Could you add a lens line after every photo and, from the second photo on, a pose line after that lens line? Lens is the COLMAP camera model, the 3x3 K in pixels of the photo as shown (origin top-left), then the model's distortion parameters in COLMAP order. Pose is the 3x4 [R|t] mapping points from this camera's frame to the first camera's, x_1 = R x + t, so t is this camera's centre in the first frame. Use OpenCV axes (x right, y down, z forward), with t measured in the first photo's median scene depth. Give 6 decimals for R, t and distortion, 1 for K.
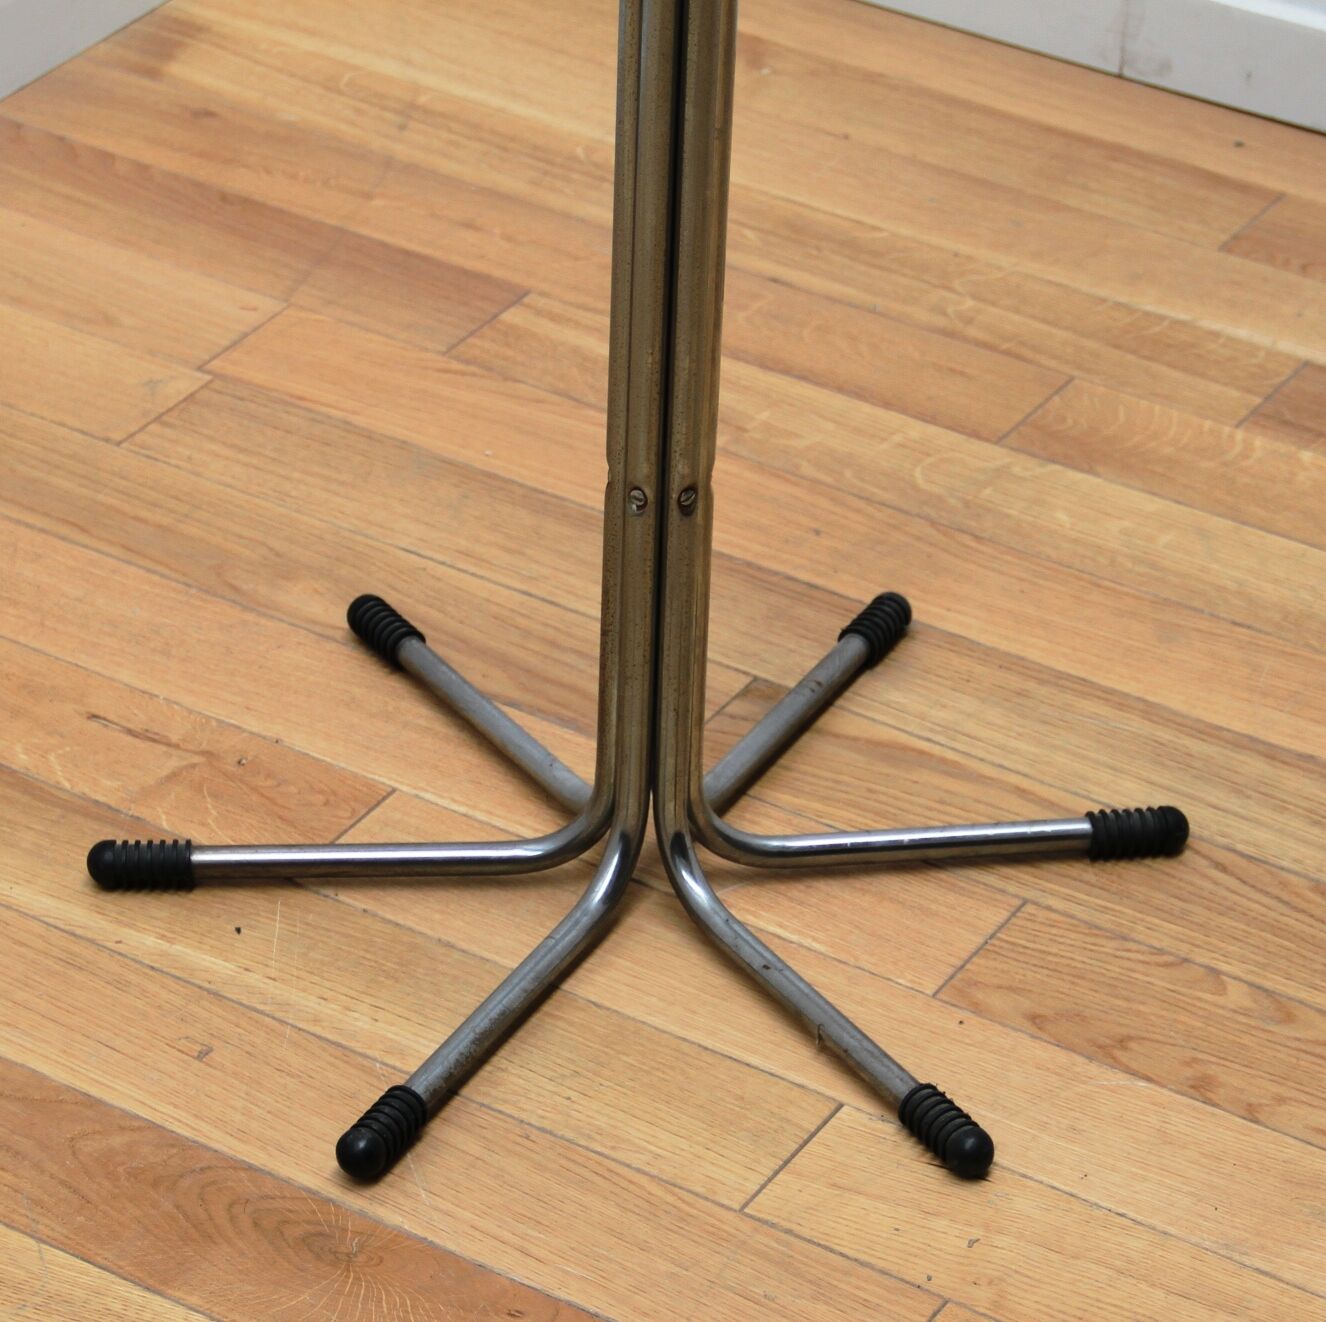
lens RADIAL K [[4984.0, 0, 658.3], [0, 4984.0, 661.7], [0, 0, 1]] dist [0.264511, 0.000000]
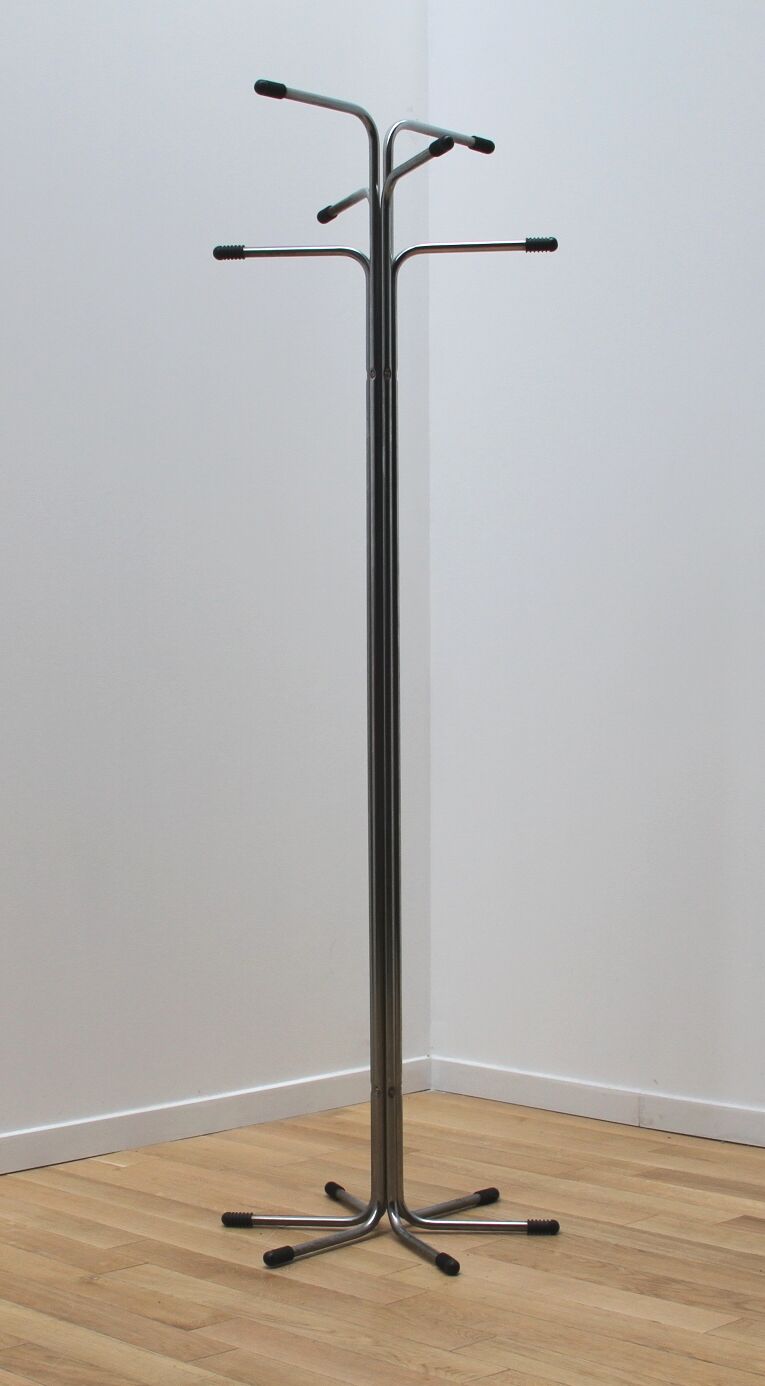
lens RADIAL K [[2034.2, 0, 381.6], [0, 2034.2, 698.4], [0, 0, 1]] dist [-0.074427, 0.000000]
pose [[0.979668, -0.028567, -0.198580, 0.261166], [-0.077128, 0.860116, -0.504234, 0.403602], [0.185206, 0.509298, 0.840425, -0.280056]]
